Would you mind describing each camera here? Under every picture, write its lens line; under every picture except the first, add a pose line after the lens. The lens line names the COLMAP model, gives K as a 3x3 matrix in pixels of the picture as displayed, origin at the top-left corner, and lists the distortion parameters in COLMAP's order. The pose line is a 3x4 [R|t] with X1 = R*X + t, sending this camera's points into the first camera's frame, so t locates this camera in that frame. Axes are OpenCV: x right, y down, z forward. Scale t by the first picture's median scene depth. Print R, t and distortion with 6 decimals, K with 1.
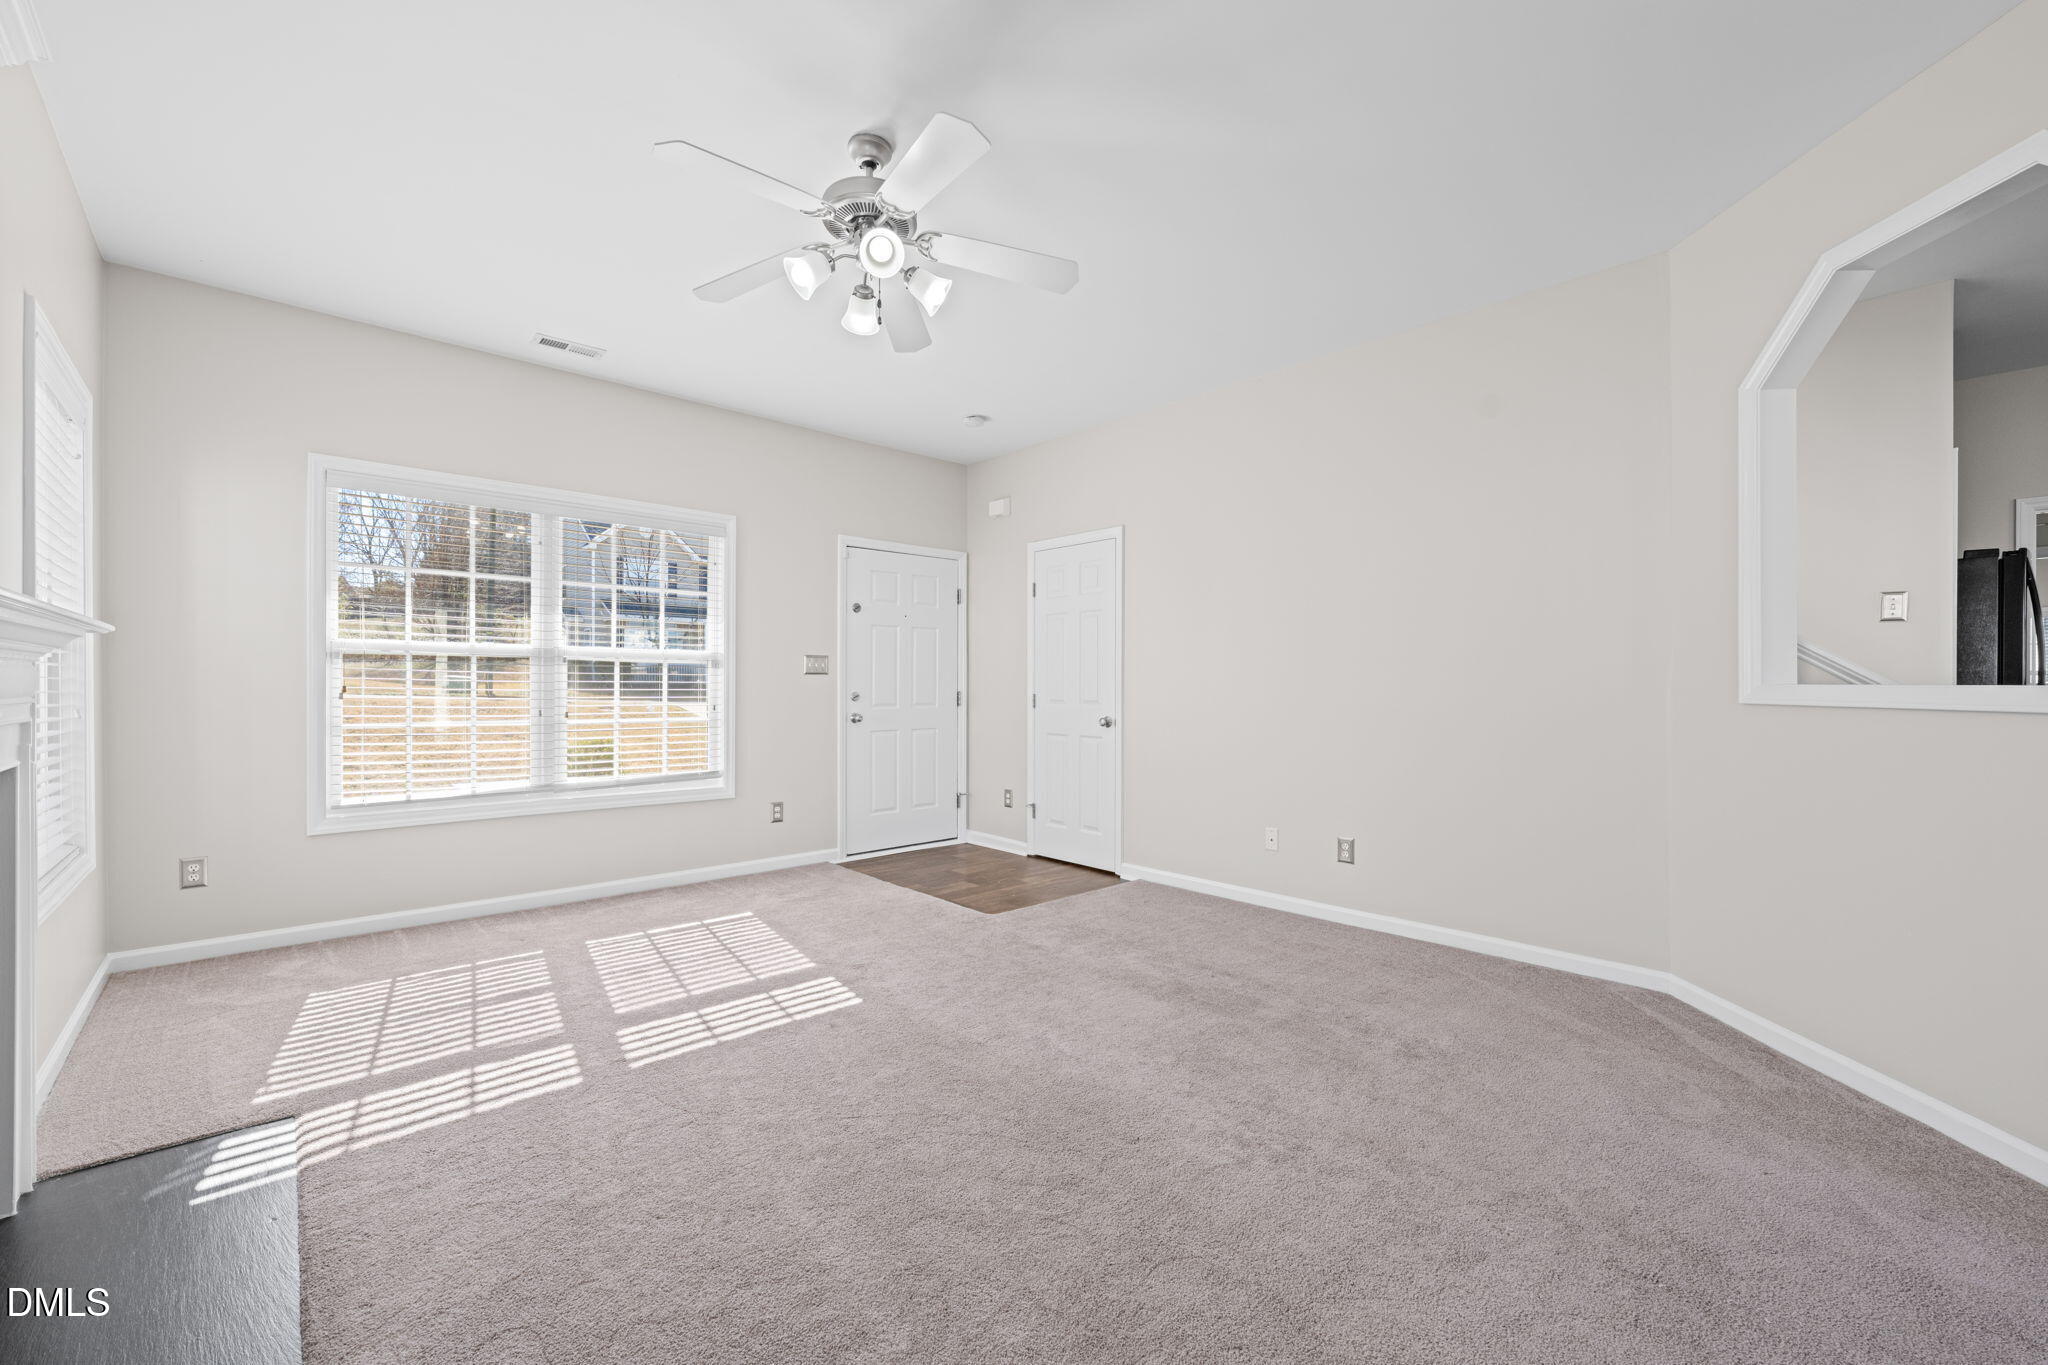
lens RADIAL K [[812.5, 0, 1013.5], [0, 812.5, 691.8], [0, 0, 1]] dist [-0.000457, 0.000406]
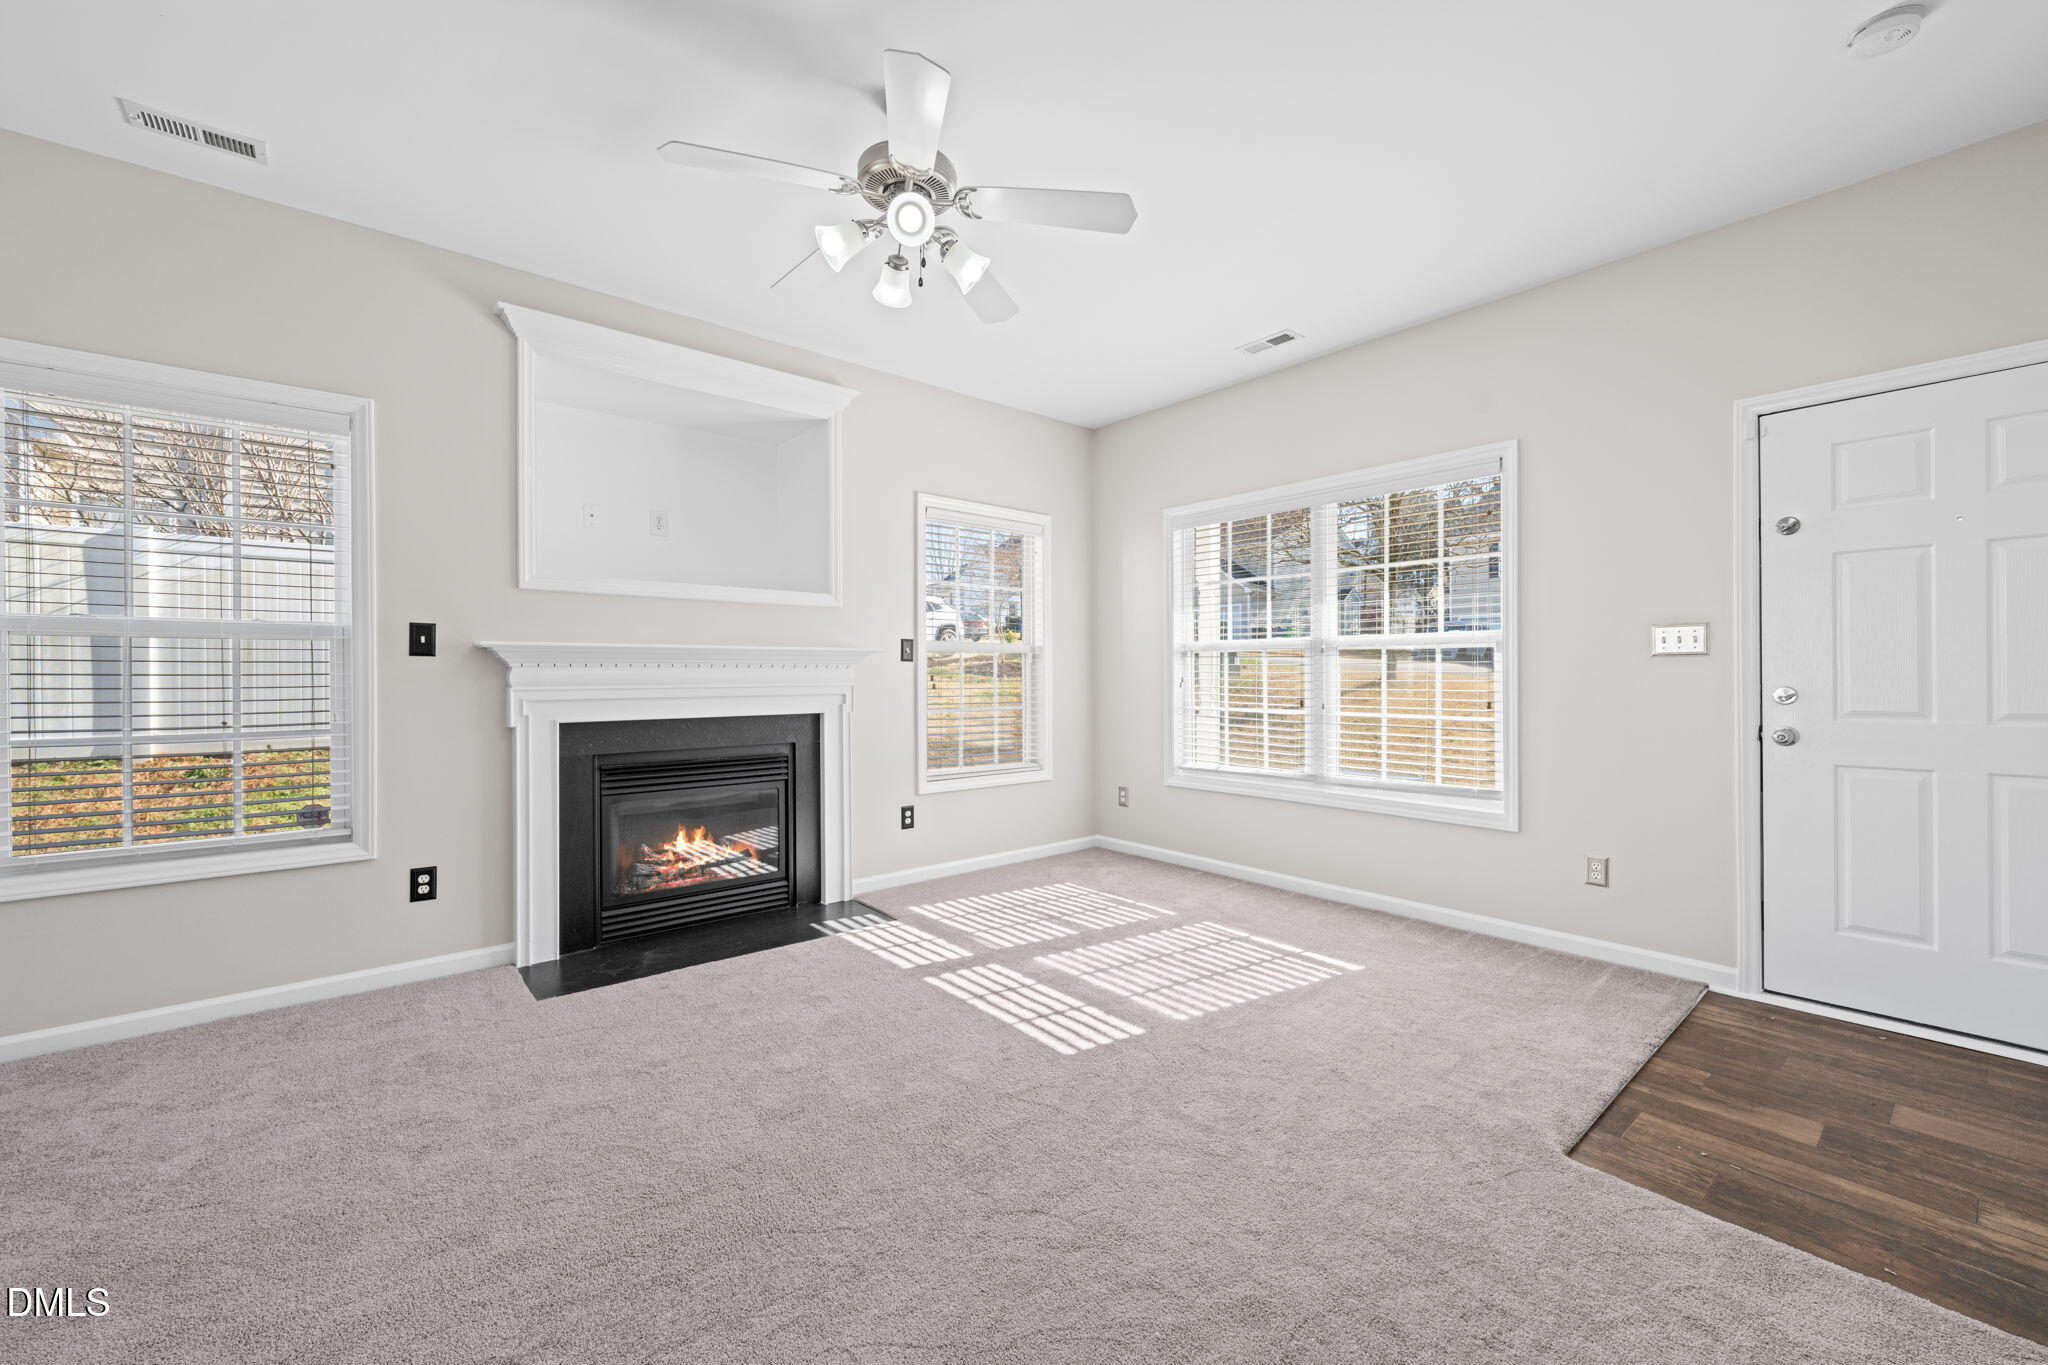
lens RADIAL K [[812.5, 0, 1021.7], [0, 812.5, 680.5], [0, 0, 1]] dist [-0.000457, 0.000406]
pose [[-0.028036, 0.005483, -0.999592, 0.441975], [-0.004559, 0.999974, 0.005613, -0.006823], [0.999597, 0.004714, -0.028010, 0.661657]]
